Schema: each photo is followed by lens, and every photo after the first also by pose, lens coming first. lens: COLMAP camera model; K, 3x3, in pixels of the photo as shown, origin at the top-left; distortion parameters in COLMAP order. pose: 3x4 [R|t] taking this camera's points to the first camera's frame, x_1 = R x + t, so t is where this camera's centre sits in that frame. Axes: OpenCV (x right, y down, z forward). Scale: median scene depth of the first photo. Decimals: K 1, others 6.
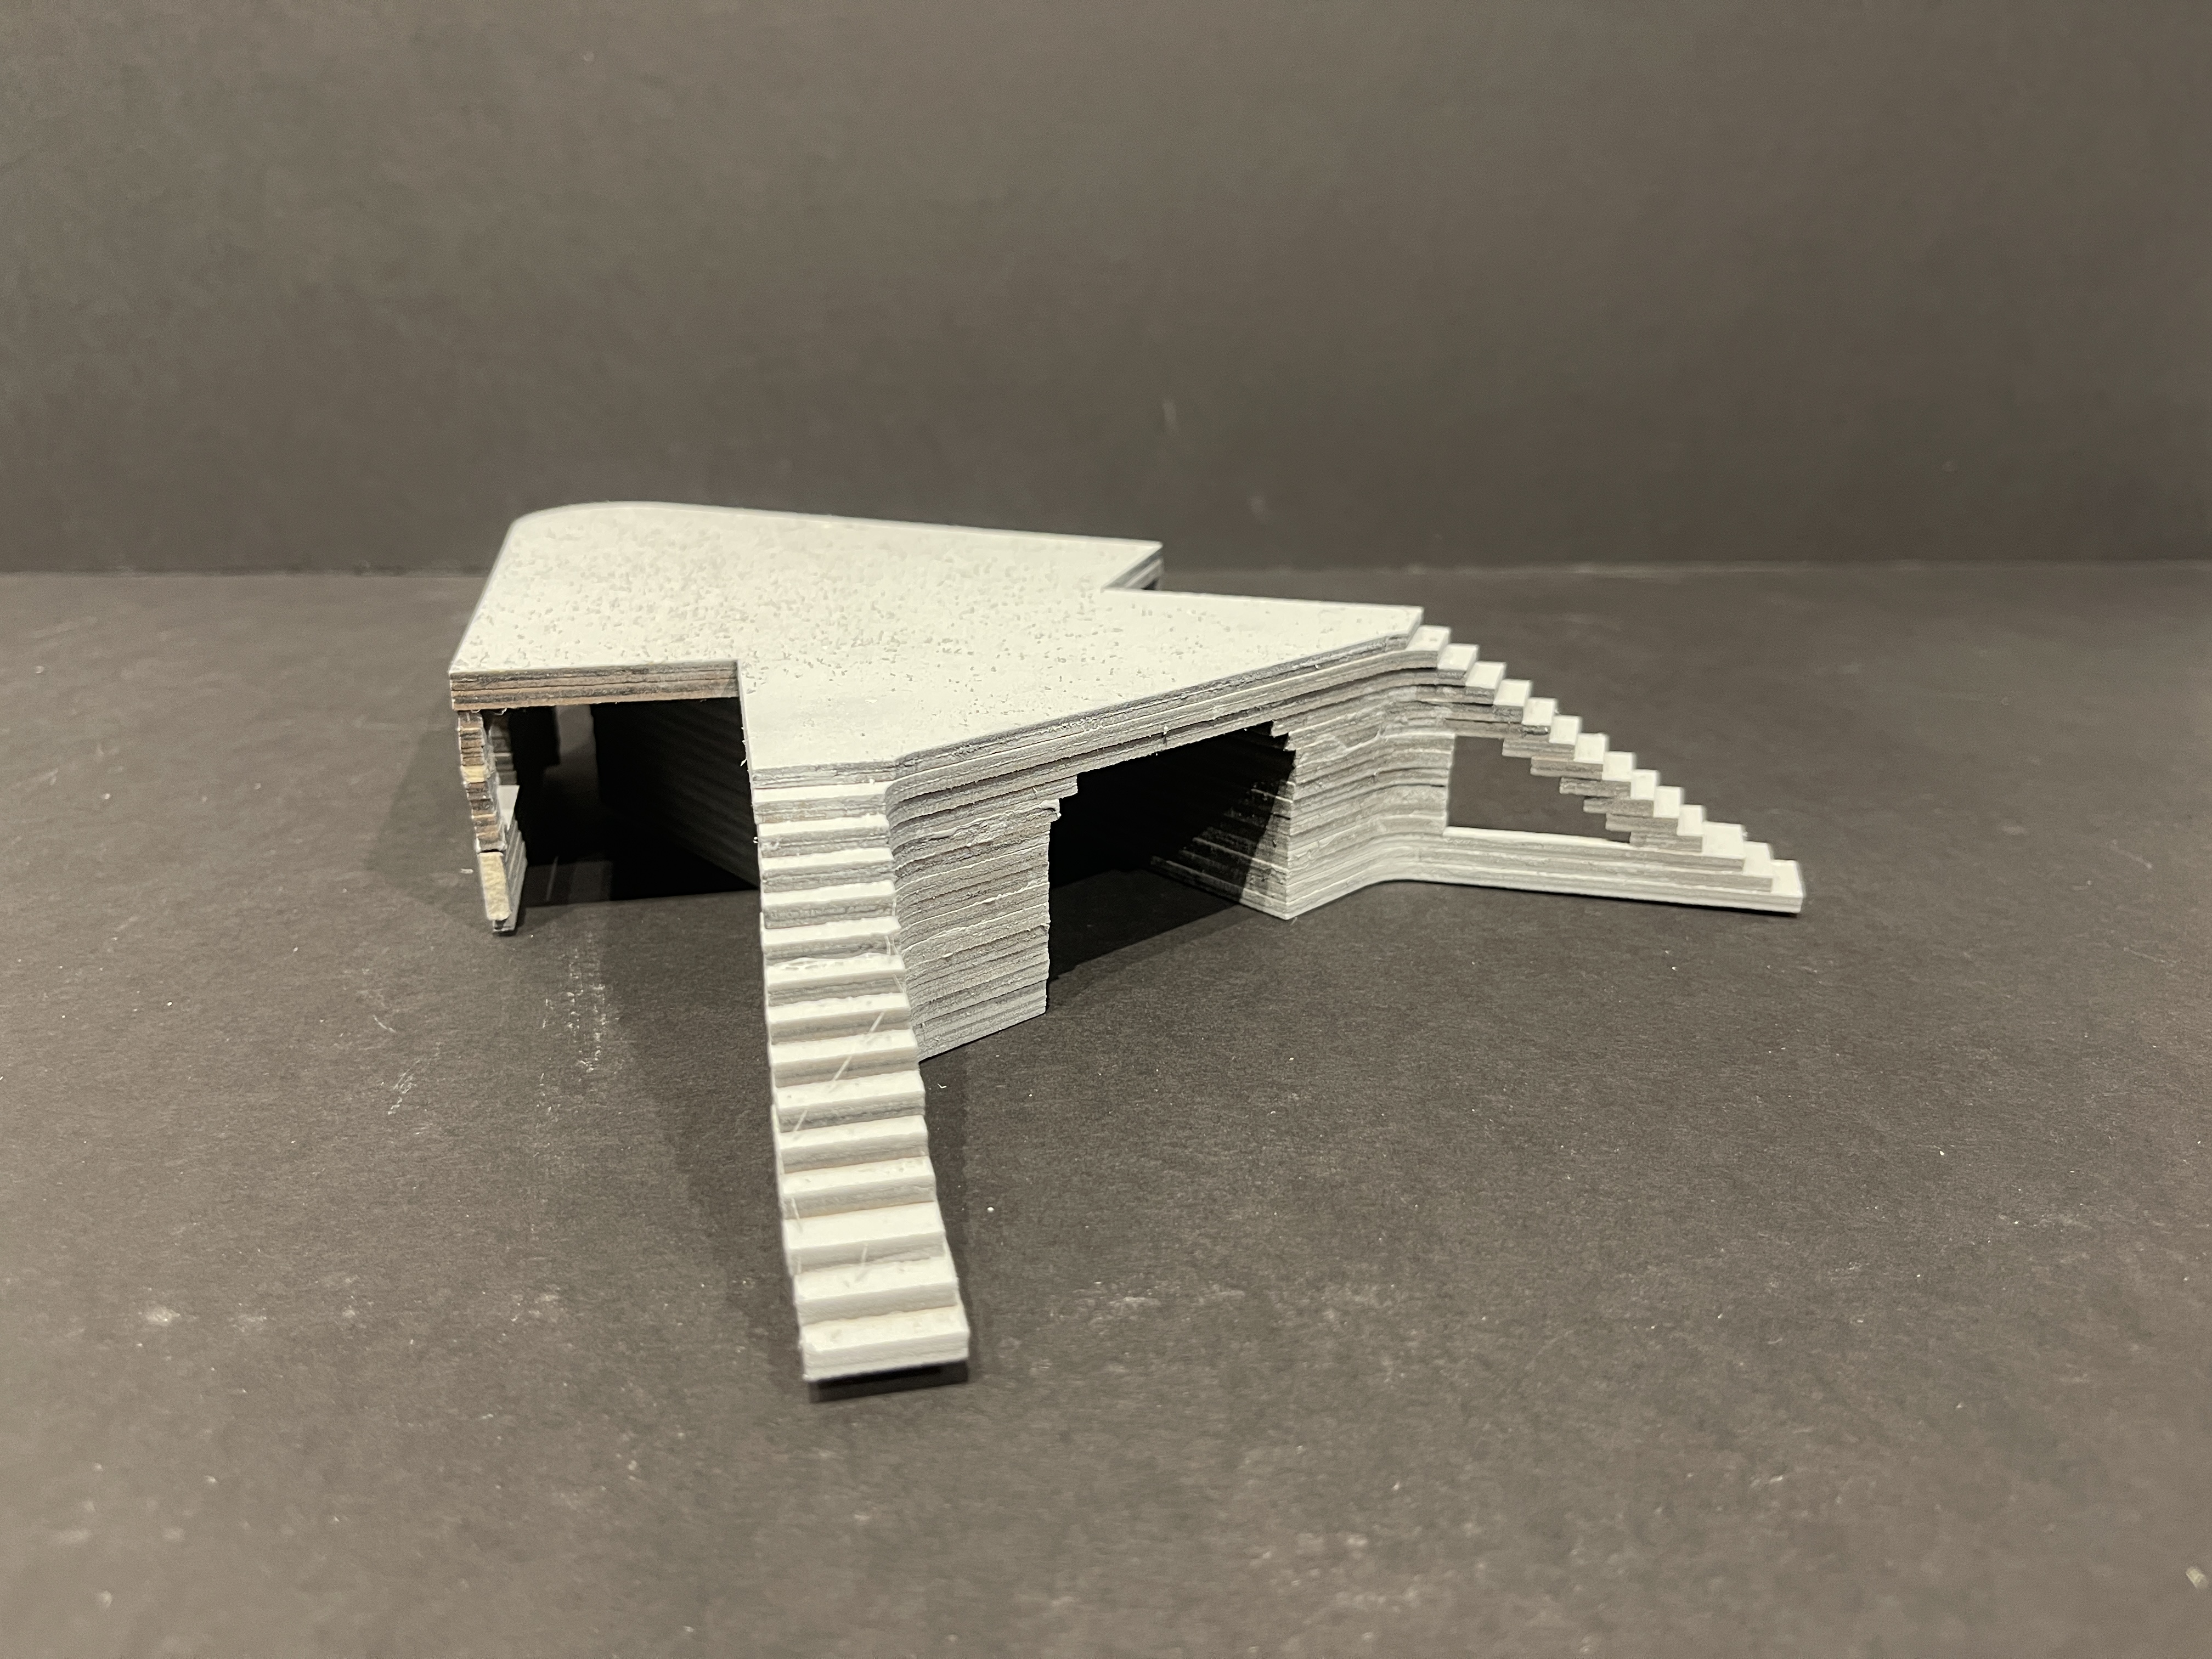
lens RADIAL K [[1764.4, 0, 1108.5], [0, 1764.4, 812.6], [0, 0, 1]] dist [0.011940, -0.040205]
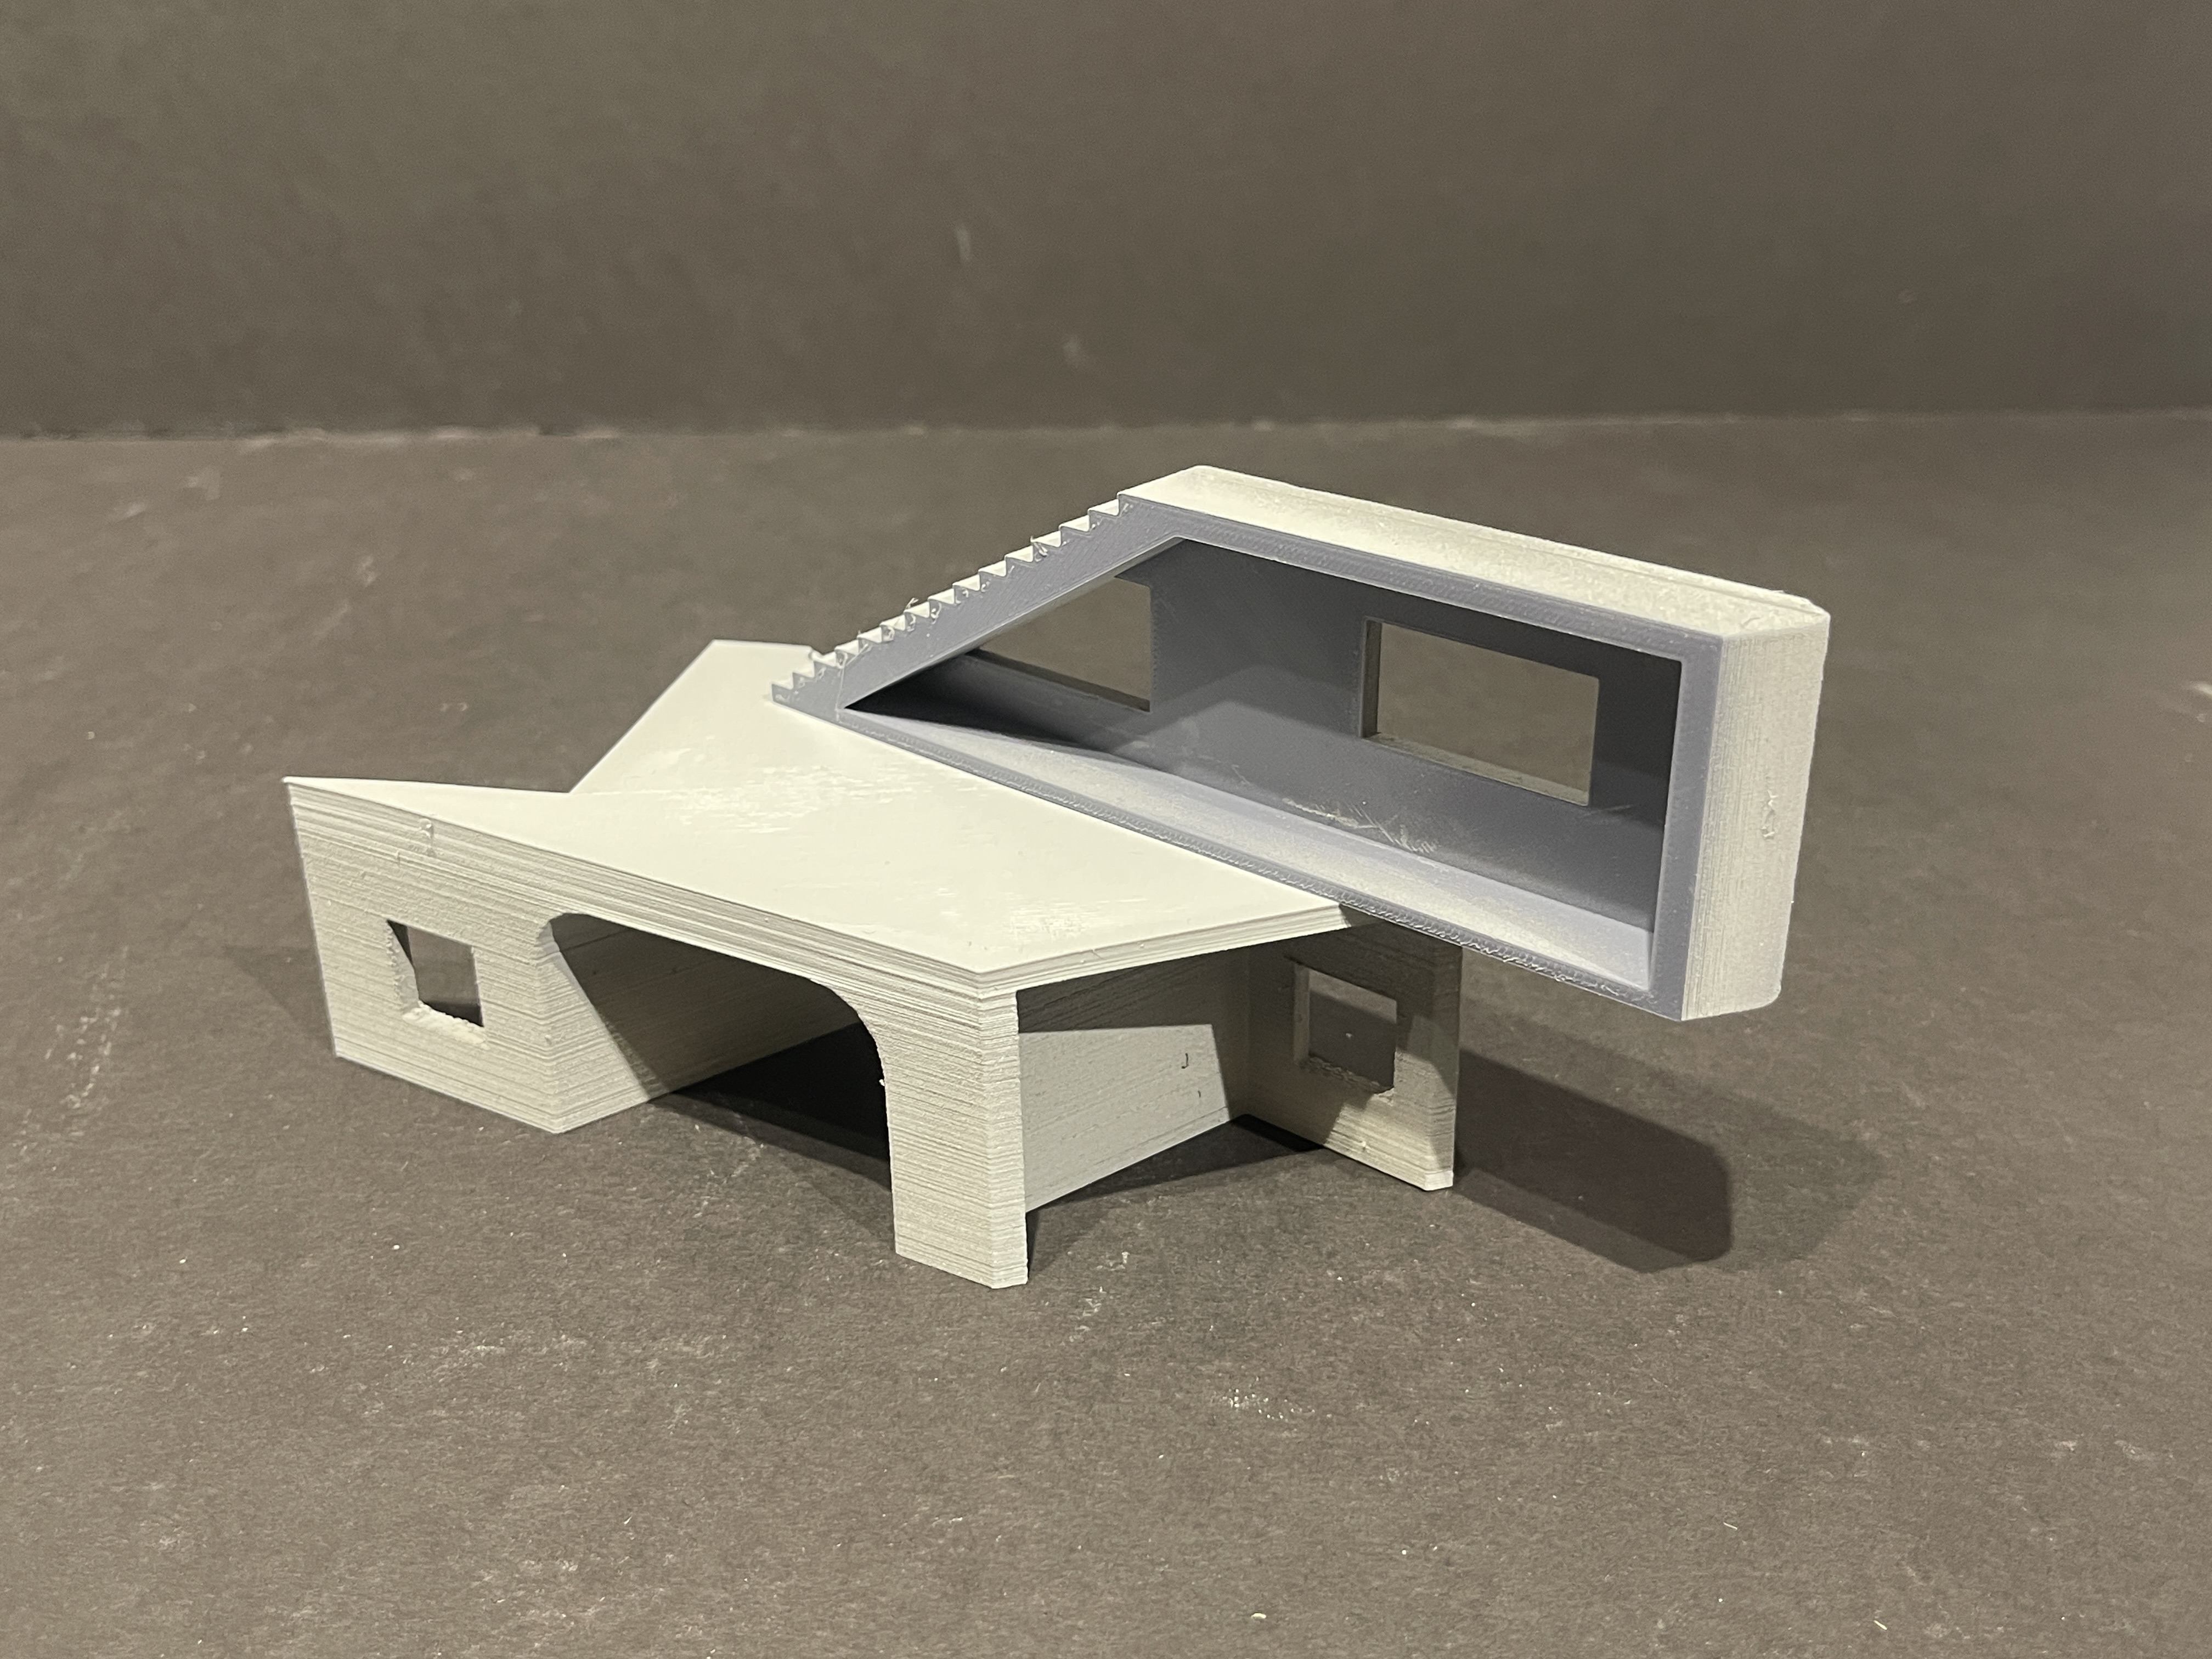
lens RADIAL K [[2342.7, 0, 1135.8], [0, 2342.7, 793.7], [0, 0, 1]] dist [-0.004961, 0.000000]
pose [[0.999451, 0.001031, -0.033129, 0.463055], [0.002034, 0.995726, 0.092335, -0.201335], [0.033082, -0.092352, 0.995177, -0.408390]]
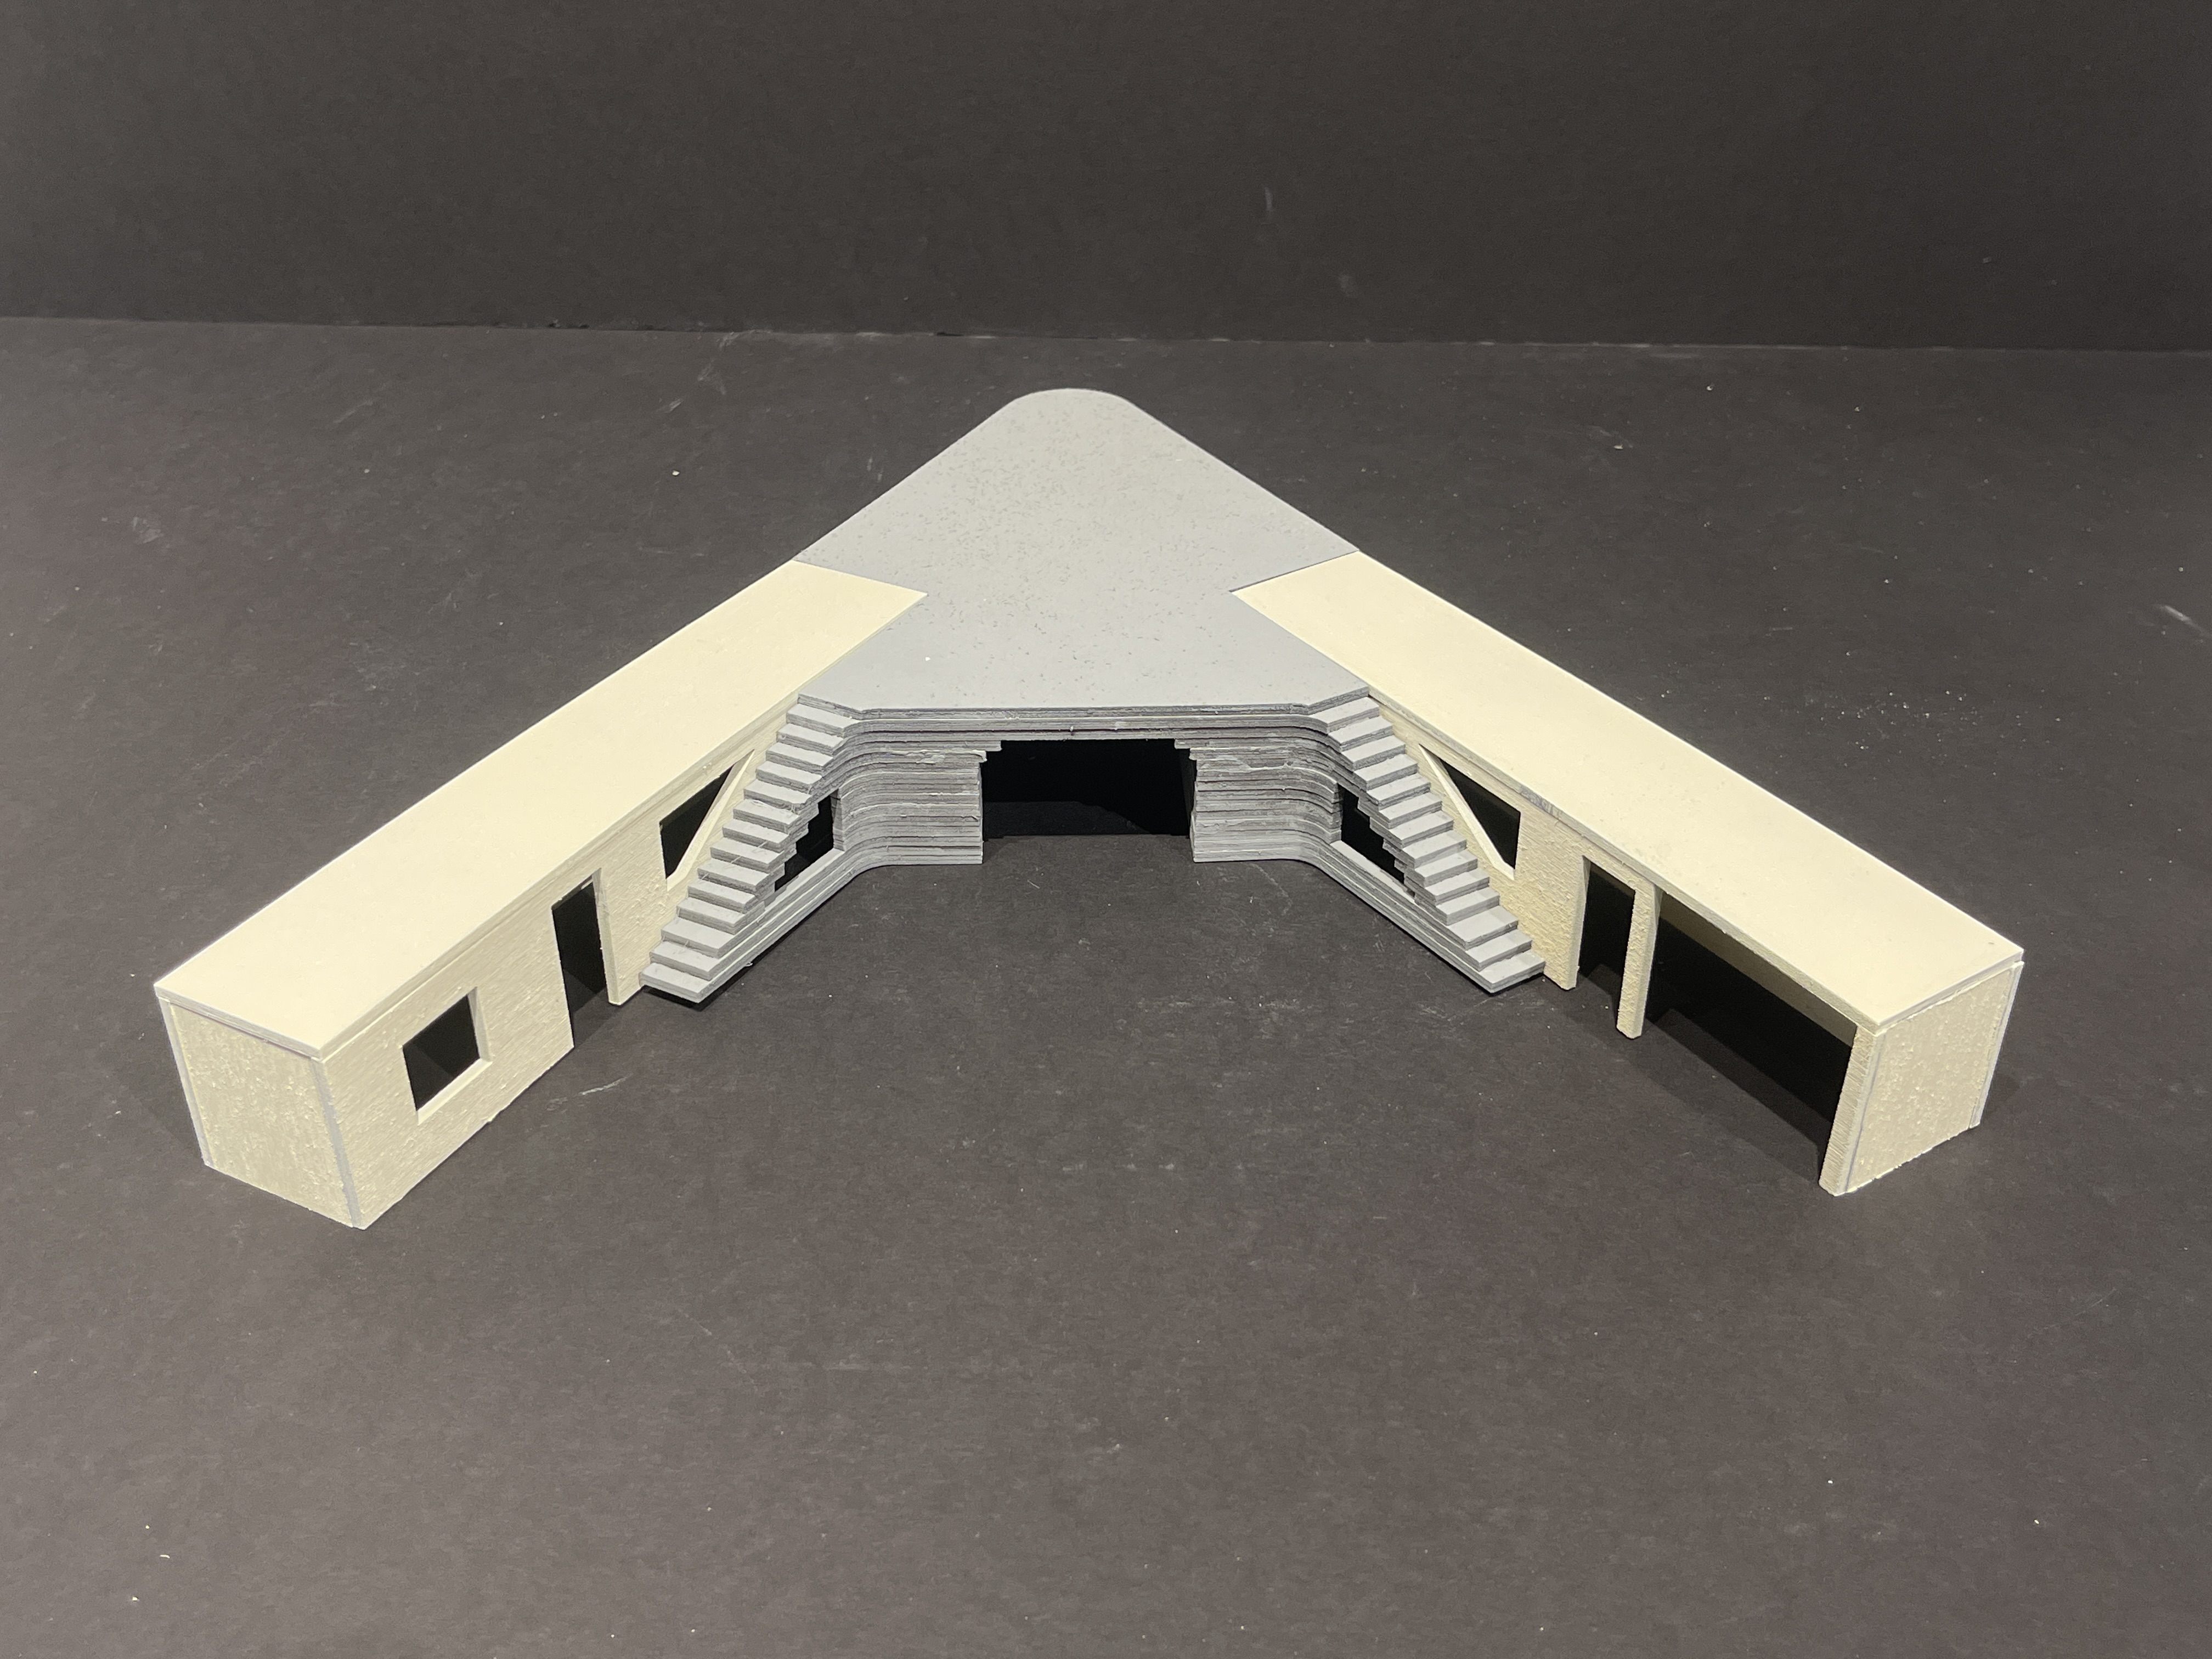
lens RADIAL K [[2342.7, 0, 1086.1], [0, 2342.7, 858.6], [0, 0, 1]] dist [-0.004961, 0.000000]
pose [[0.997880, 0.036477, -0.053892, 0.043963], [-0.022183, 0.969202, 0.245267, -0.551203], [0.061179, -0.243552, 0.967956, -1.599122]]
